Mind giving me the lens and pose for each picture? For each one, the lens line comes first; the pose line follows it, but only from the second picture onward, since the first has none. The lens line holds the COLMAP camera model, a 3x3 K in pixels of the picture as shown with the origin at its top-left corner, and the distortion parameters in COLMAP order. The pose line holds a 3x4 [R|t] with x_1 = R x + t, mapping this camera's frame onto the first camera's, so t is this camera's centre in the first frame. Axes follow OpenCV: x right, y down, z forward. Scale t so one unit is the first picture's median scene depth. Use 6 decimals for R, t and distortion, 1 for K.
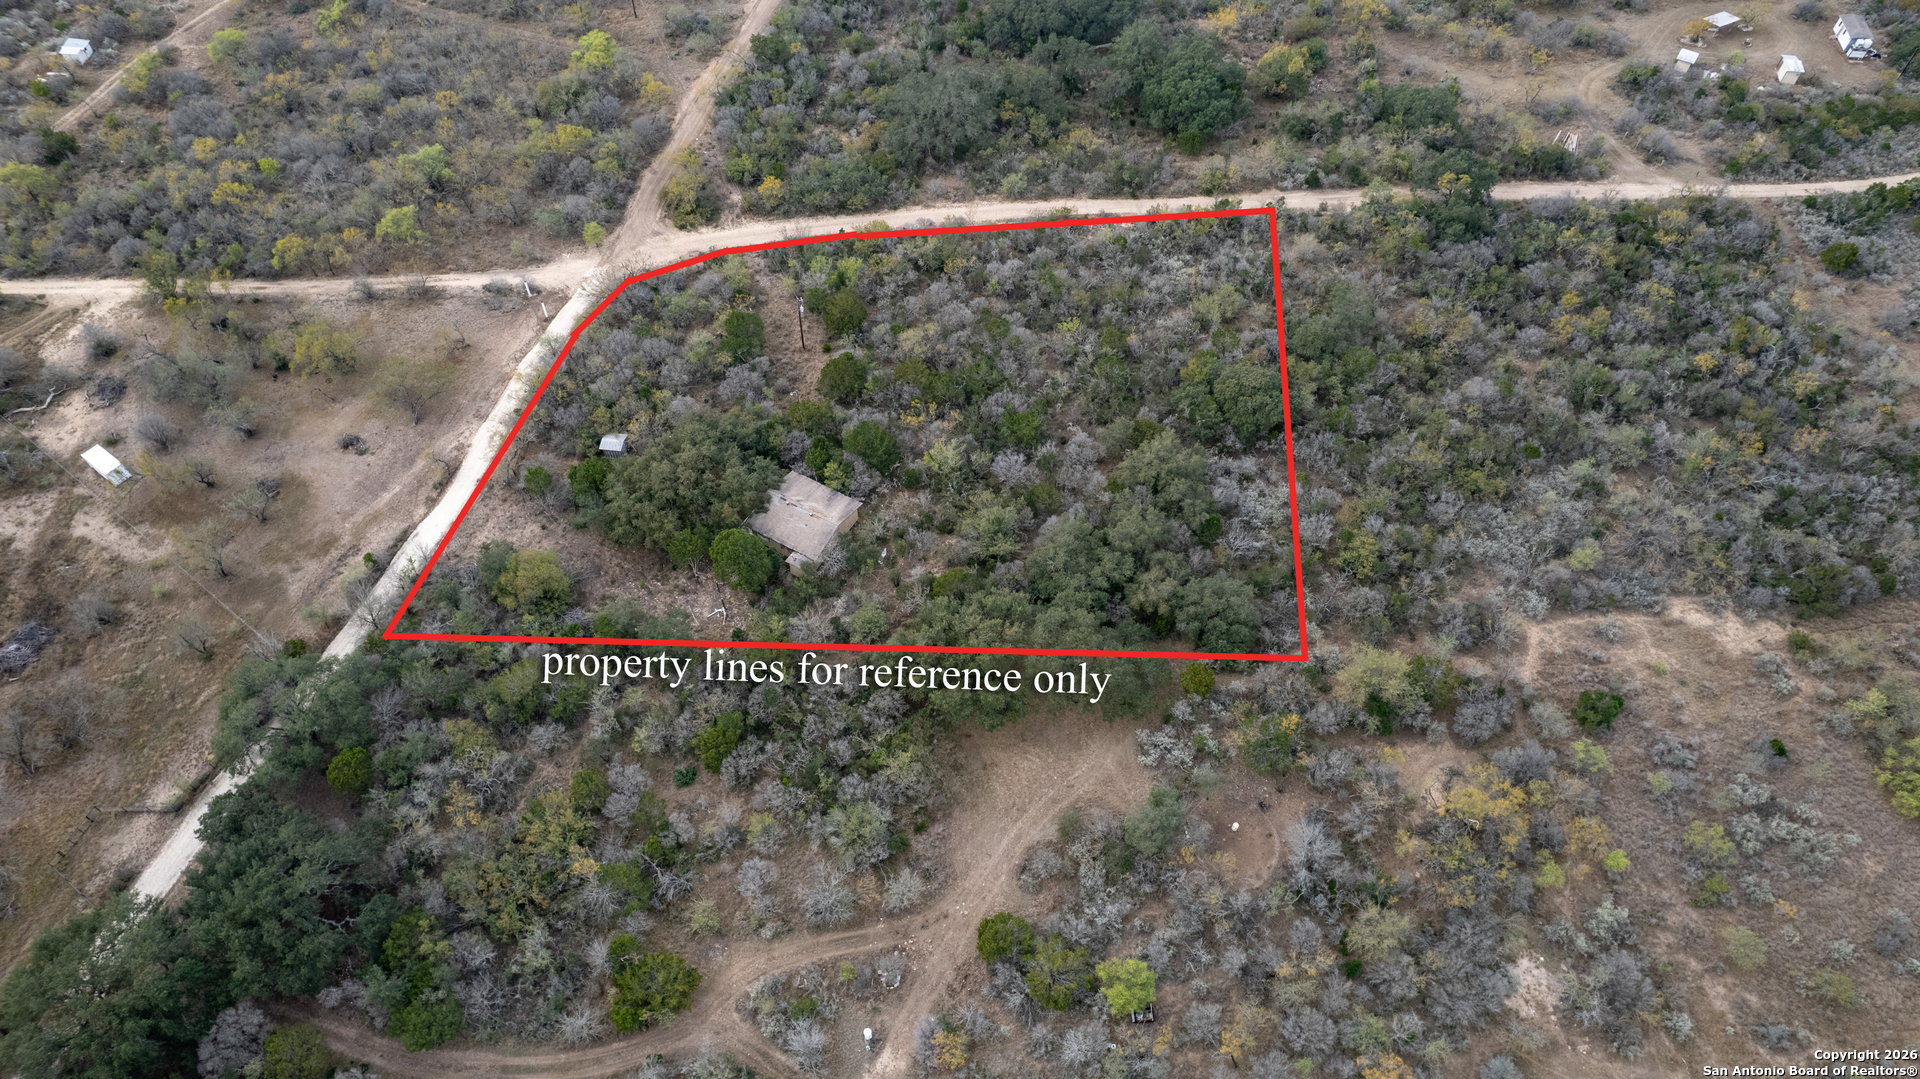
lens RADIAL K [[1222.2, 0, 952.3], [0, 1222.2, 532.8], [0, 0, 1]] dist [-0.062043, 0.063120]
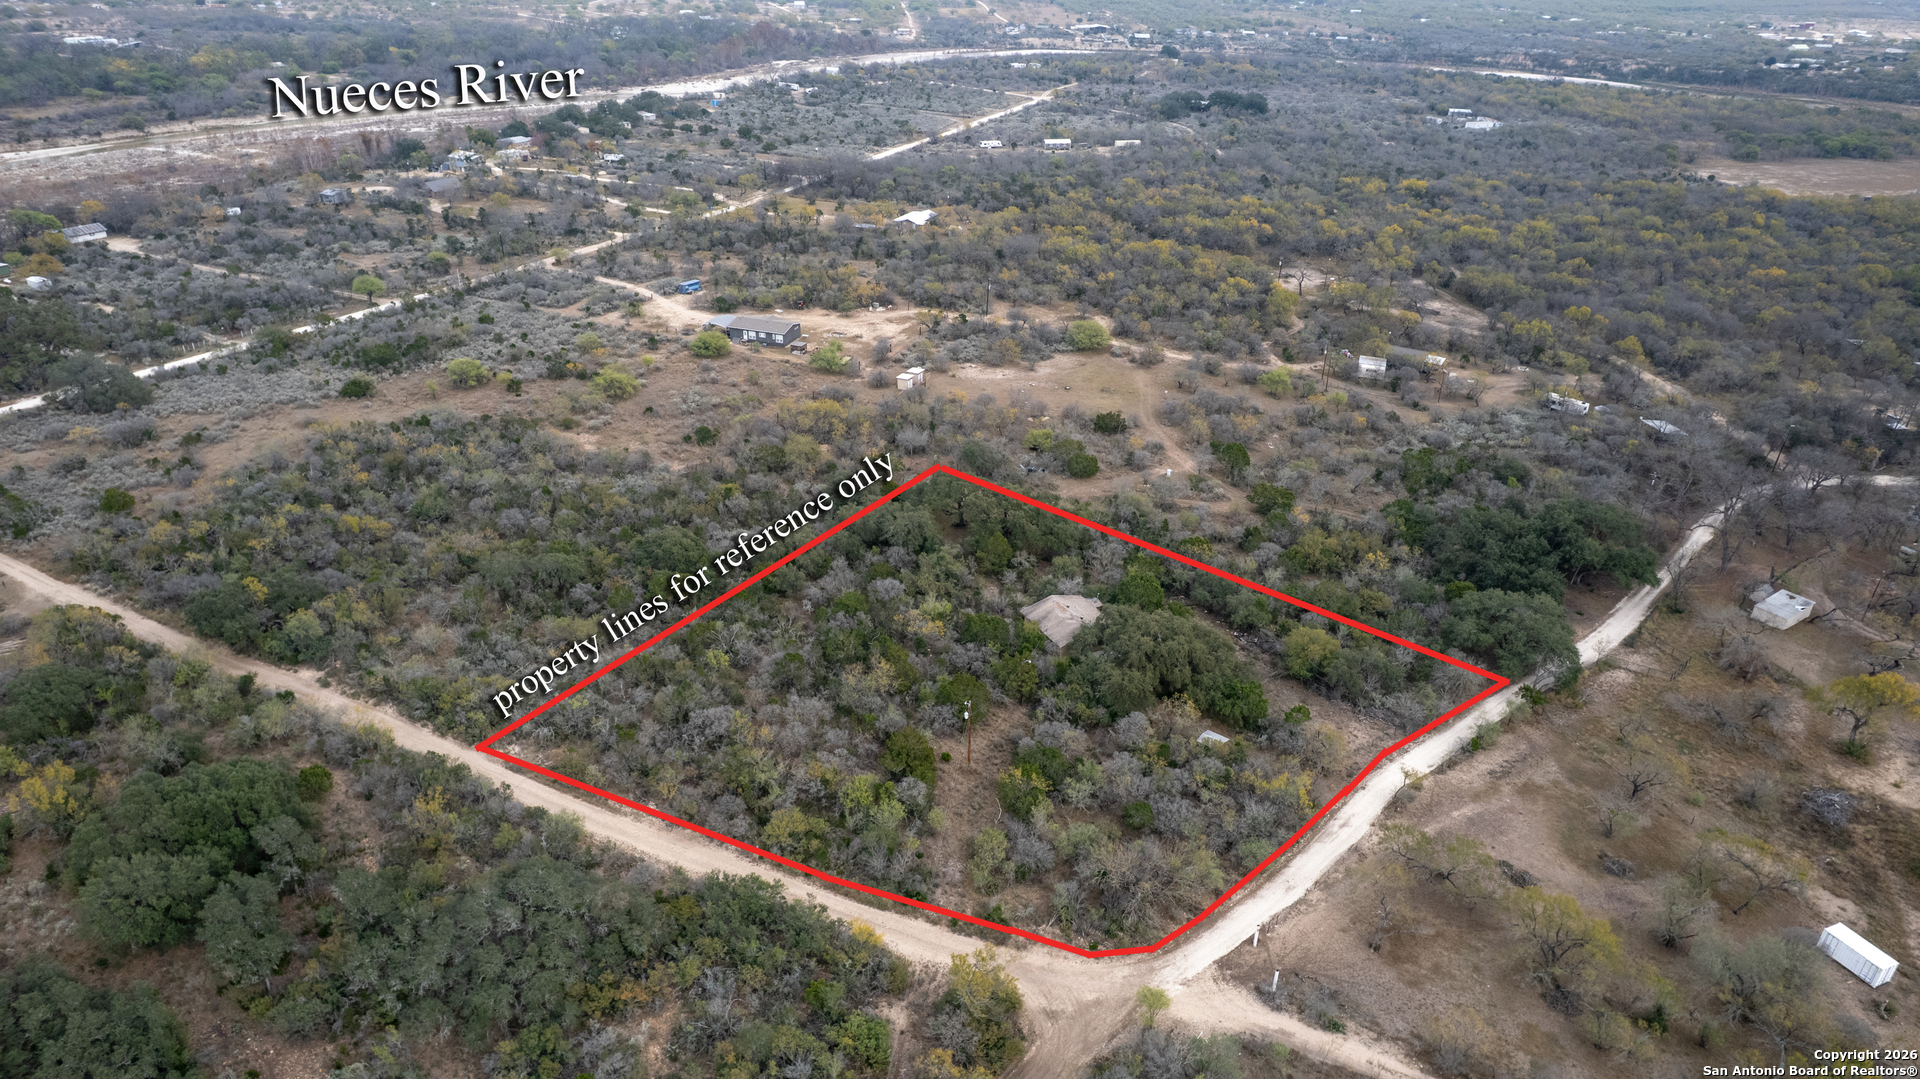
lens RADIAL K [[1222.2, 0, 952.3], [0, 1222.2, 532.8], [0, 0, 1]] dist [-0.062043, 0.063120]
pose [[-0.851251, -0.253438, 0.459501, -0.476938], [0.401800, 0.248438, 0.881383, -0.978996], [-0.337533, 0.934905, -0.109651, 0.981112]]
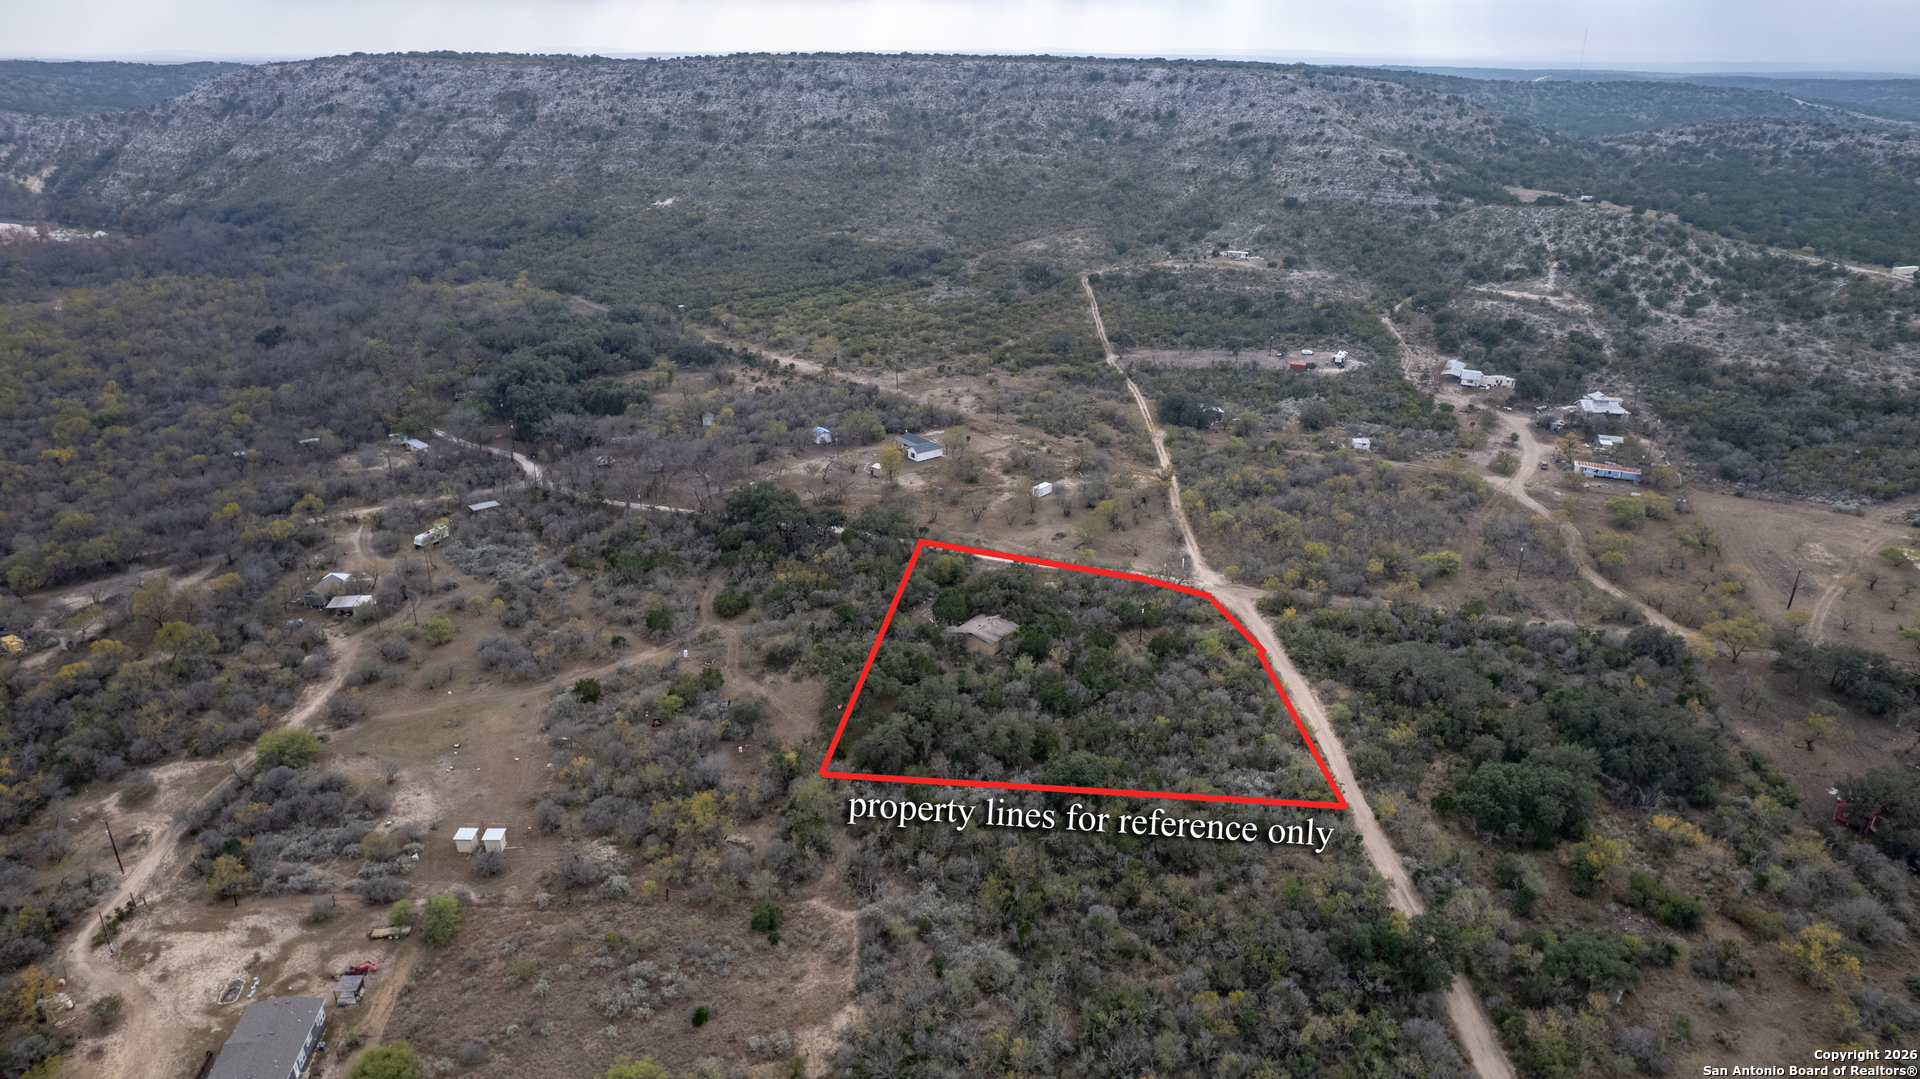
lens RADIAL K [[1222.2, 0, 952.3], [0, 1222.2, 532.8], [0, 0, 1]] dist [-0.062043, 0.063120]
pose [[-0.071466, 0.376355, -0.923715, 1.260746], [-0.785652, 0.549322, 0.284598, -0.484205], [0.614527, 0.746058, 0.256426, 0.395661]]
